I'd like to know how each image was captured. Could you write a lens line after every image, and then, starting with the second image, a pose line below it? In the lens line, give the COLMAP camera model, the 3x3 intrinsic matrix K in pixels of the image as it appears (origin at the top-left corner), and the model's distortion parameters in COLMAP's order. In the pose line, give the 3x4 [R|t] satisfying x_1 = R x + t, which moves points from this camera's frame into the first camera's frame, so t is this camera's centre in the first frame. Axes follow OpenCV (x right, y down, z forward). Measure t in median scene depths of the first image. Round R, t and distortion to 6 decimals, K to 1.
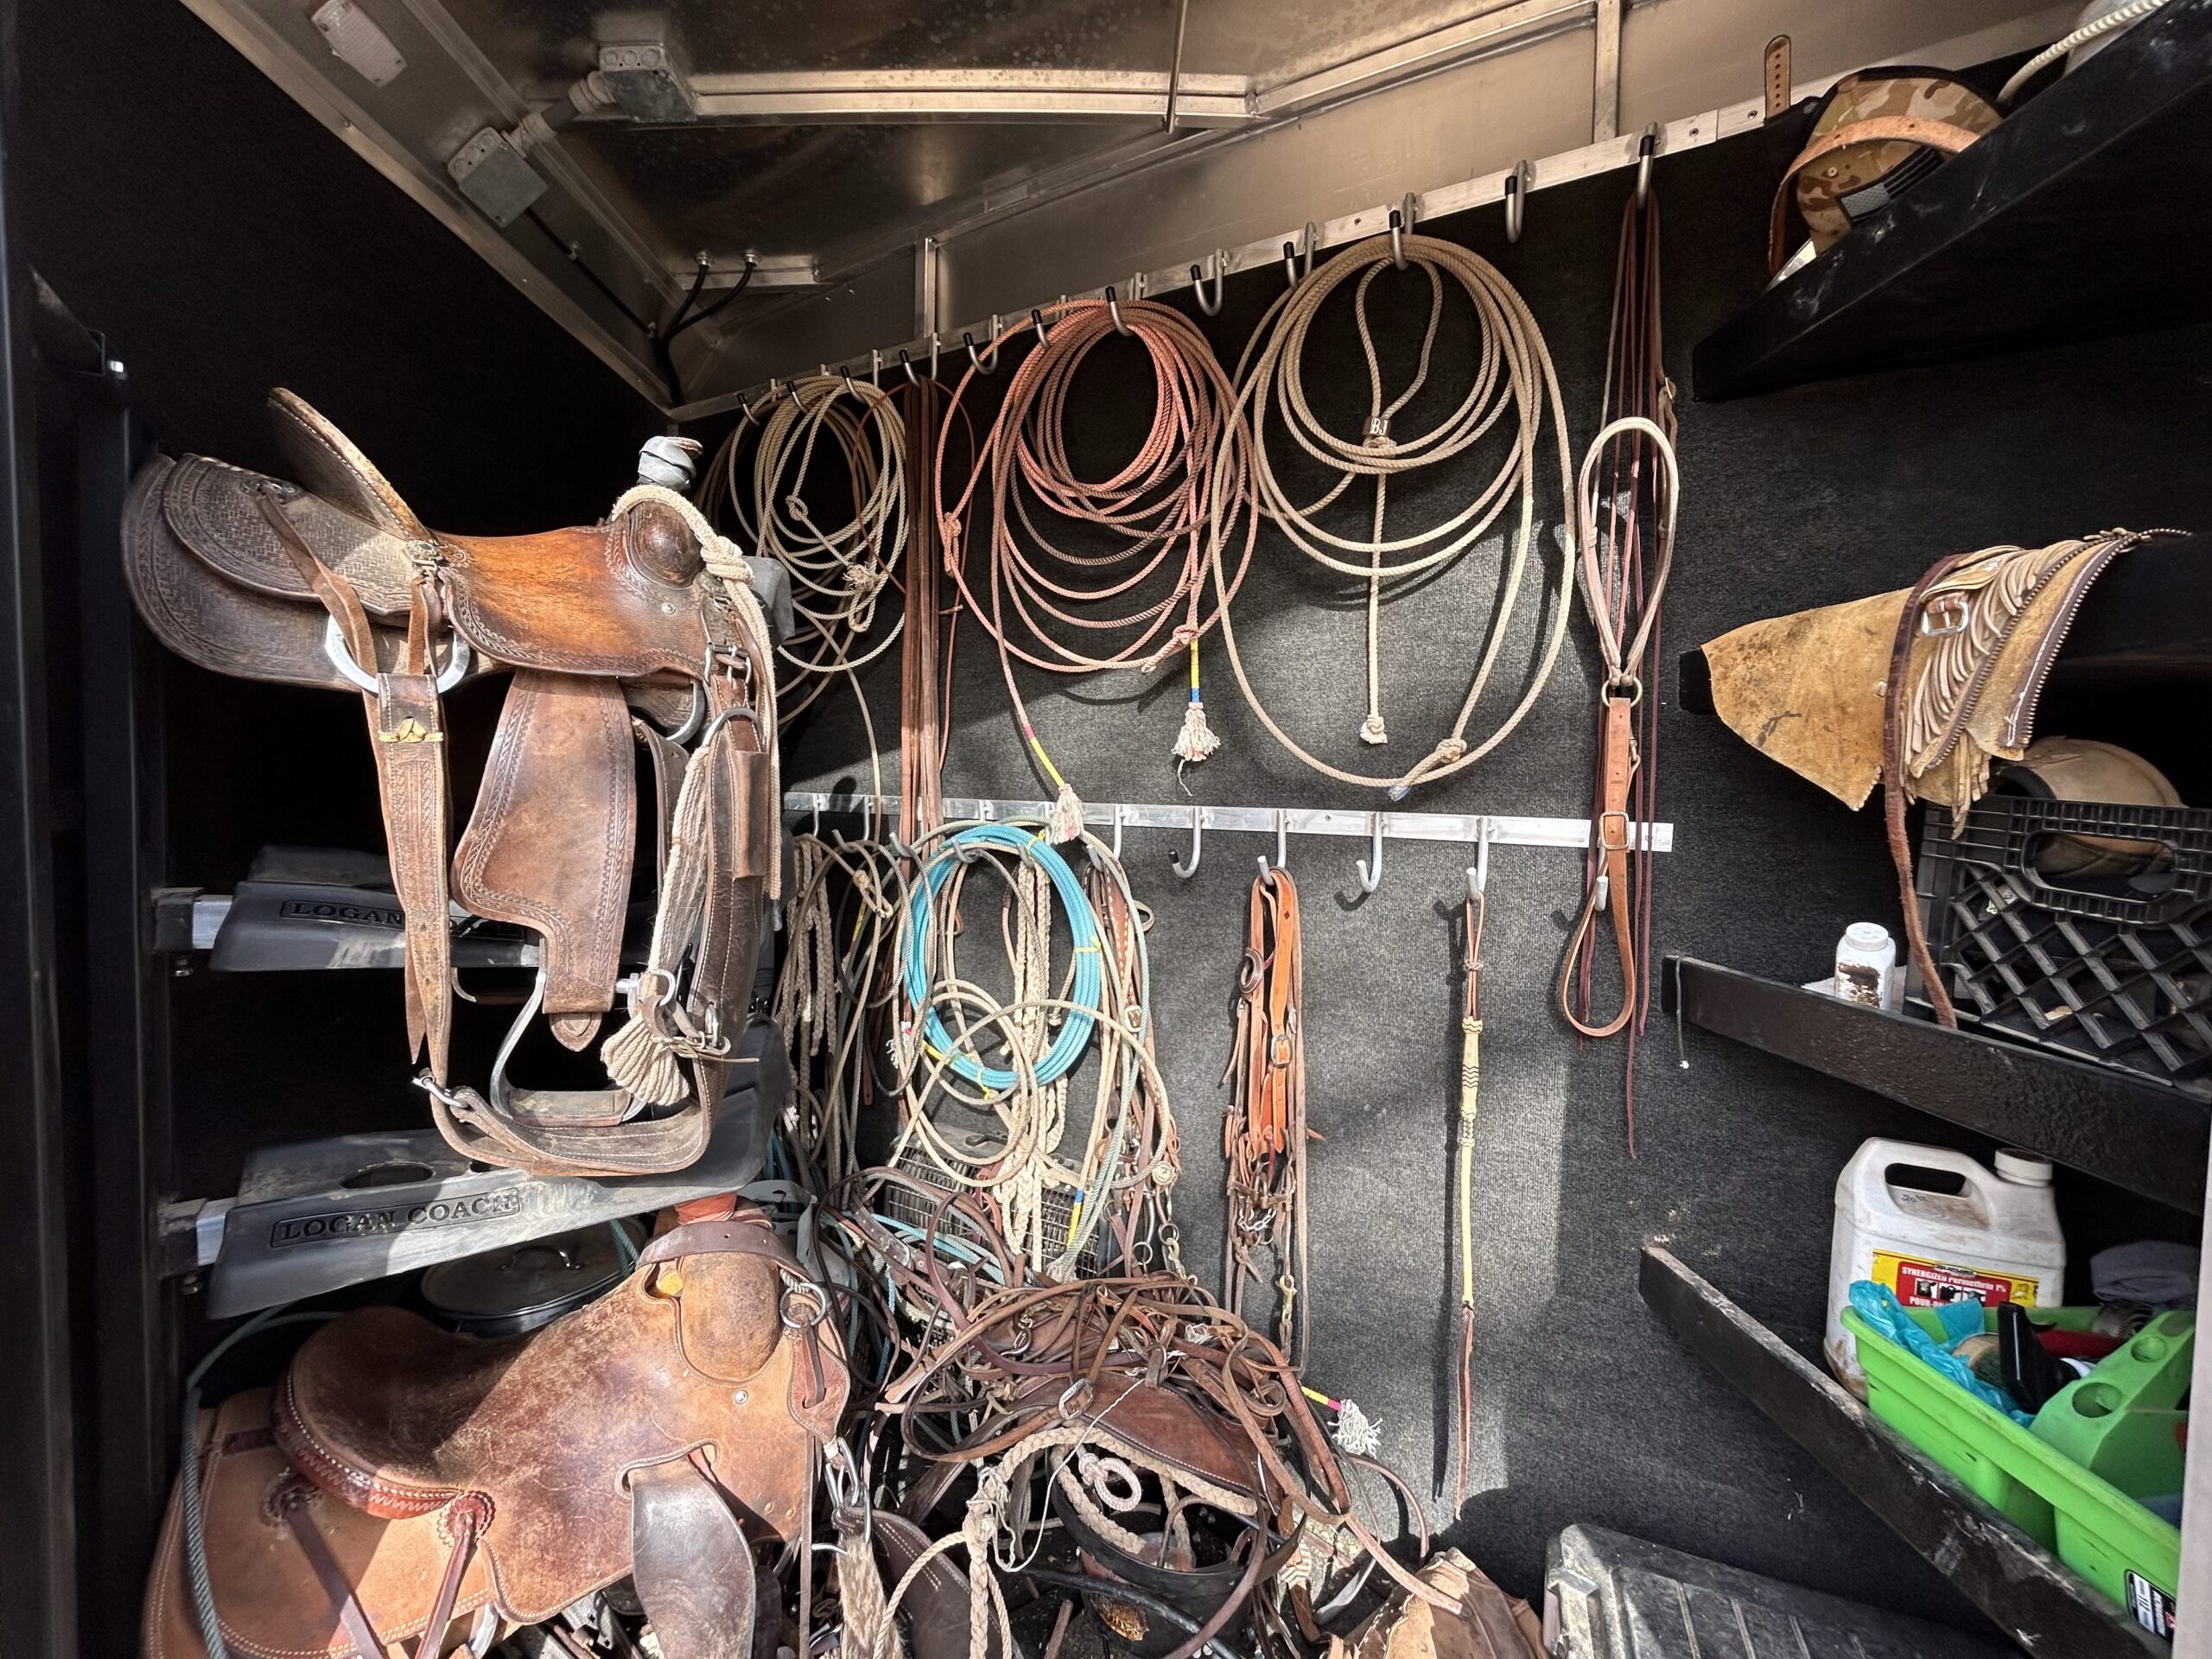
lens RADIAL K [[896.5, 0, 1107.3], [0, 896.5, 826.0], [0, 0, 1]] dist [0.001388, 0.000804]
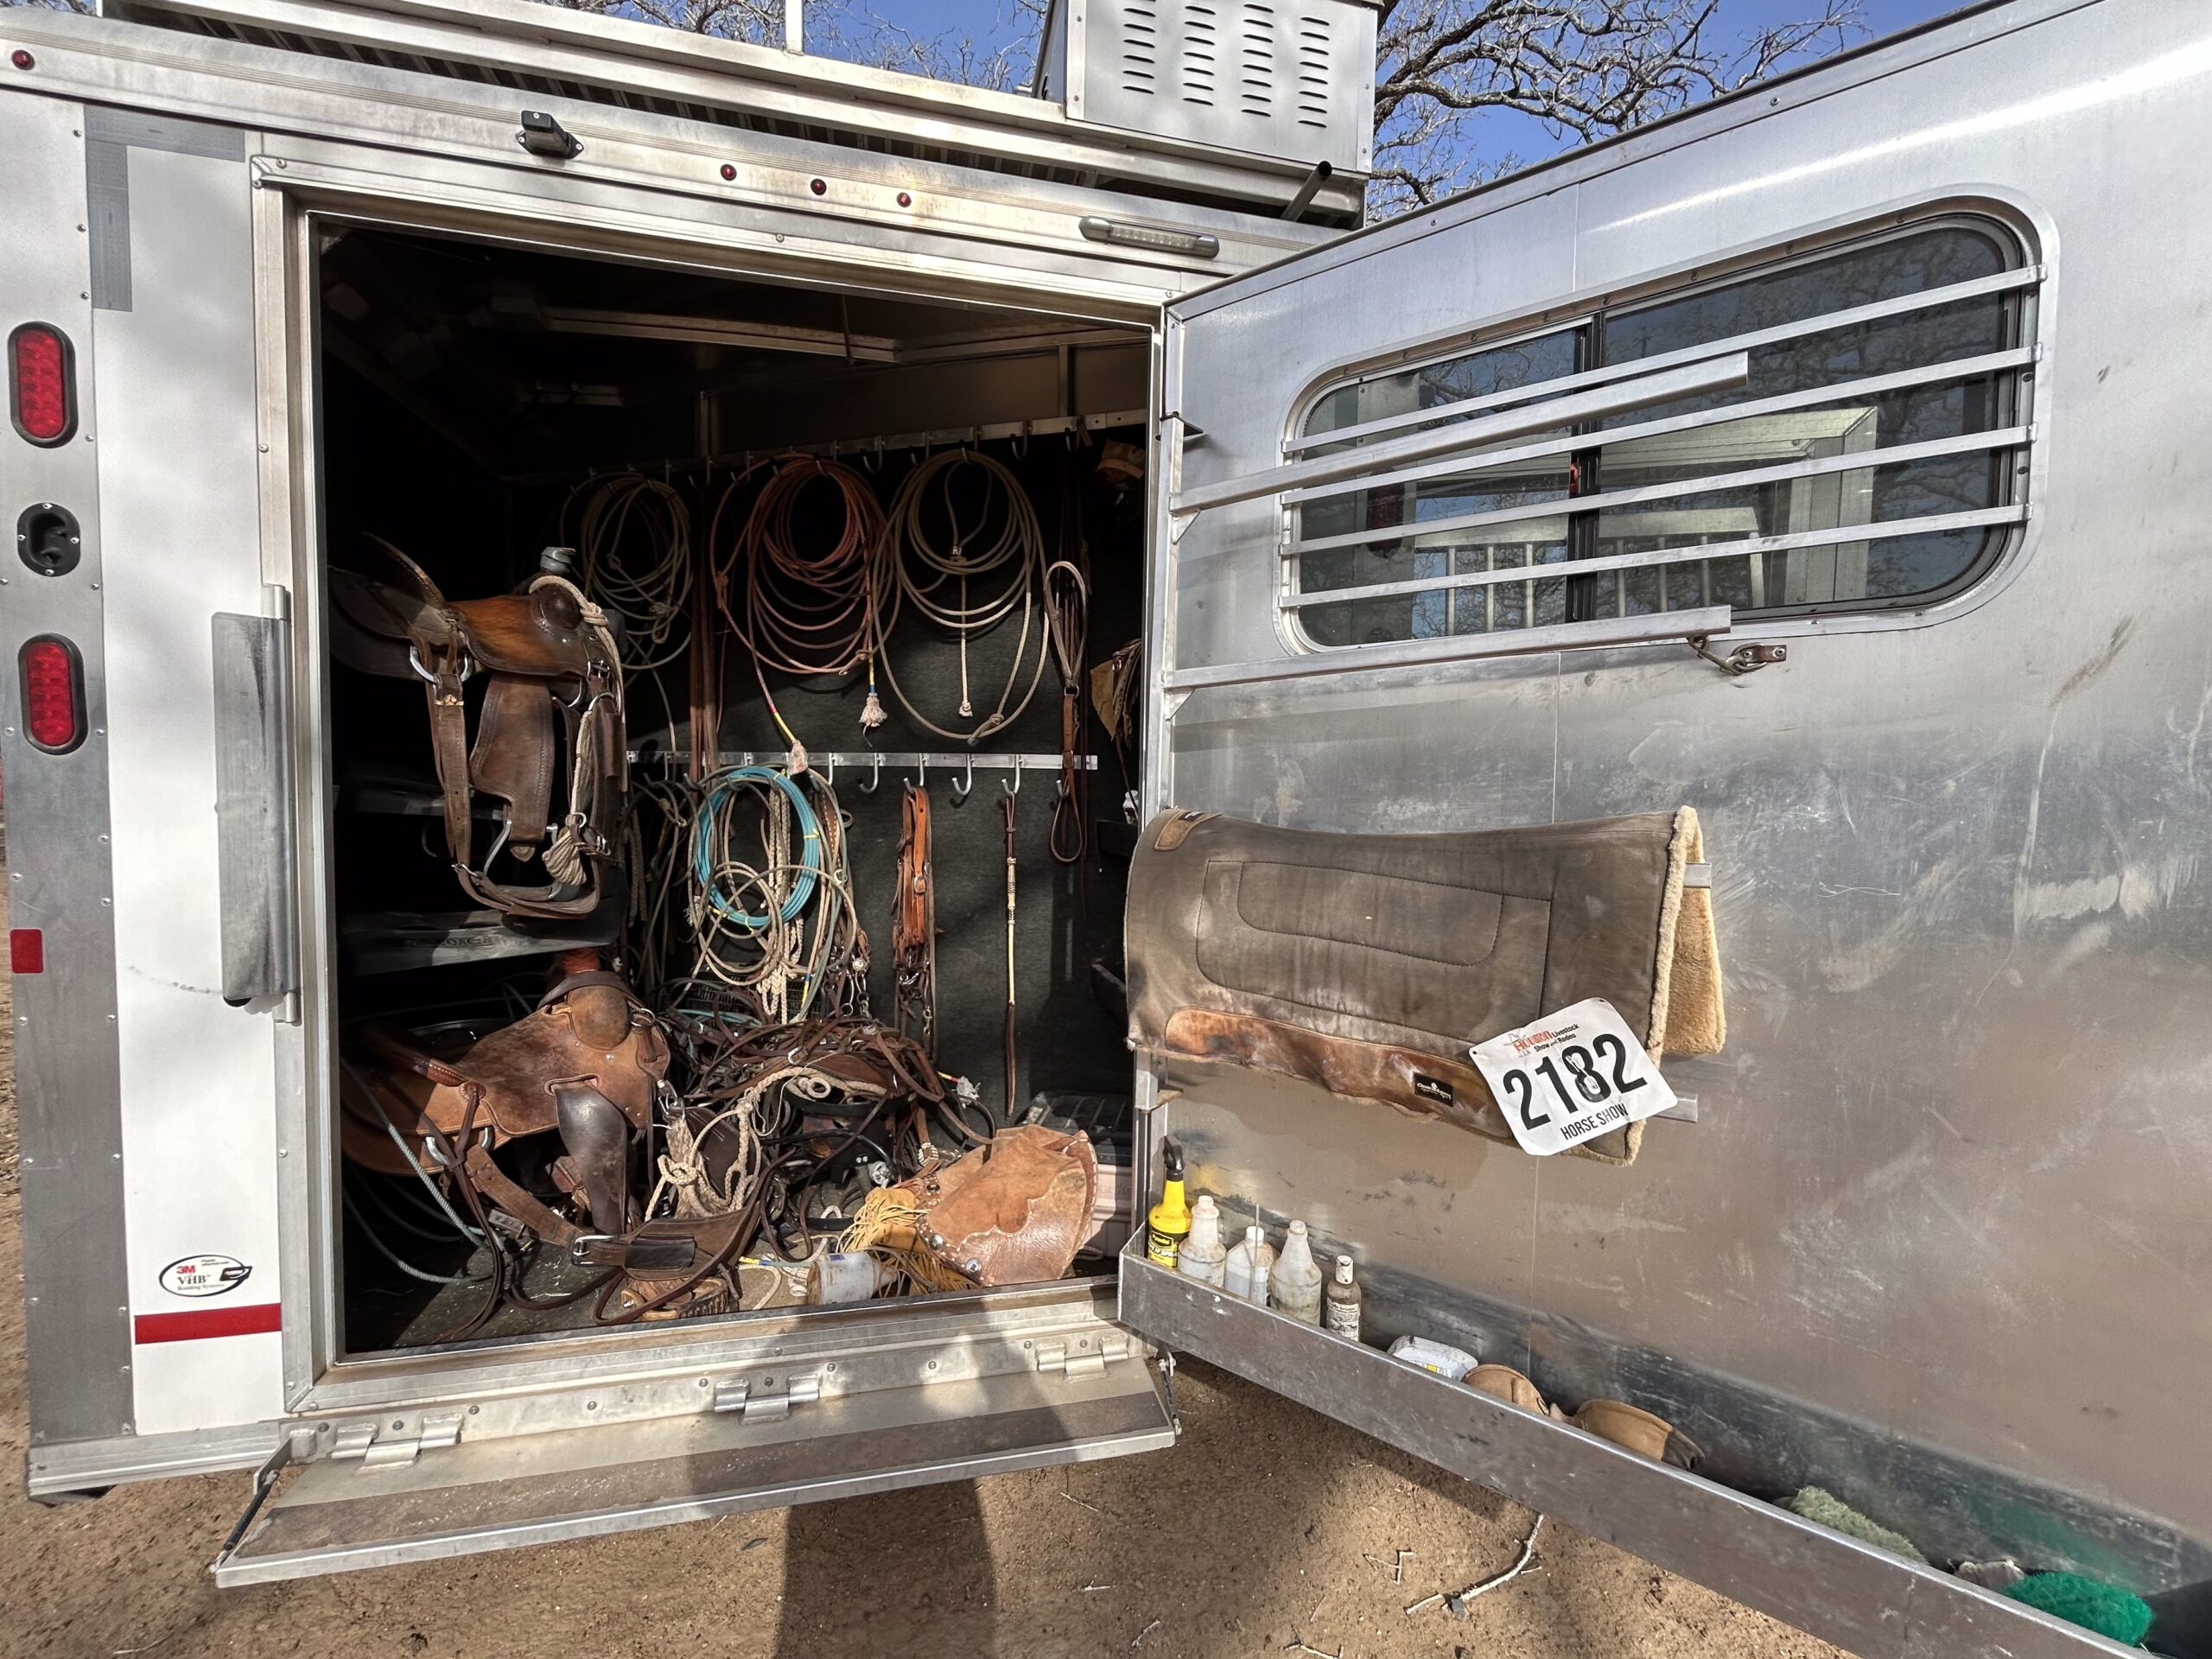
lens RADIAL K [[908.4, 0, 1120.1], [0, 908.4, 832.4], [0, 0, 1]] dist [-0.008902, 0.000265]
pose [[0.974415, -0.017021, 0.224109, 0.167055], [0.014079, 0.999793, 0.014720, 0.113746], [-0.224313, -0.011188, 0.974453, -0.831140]]
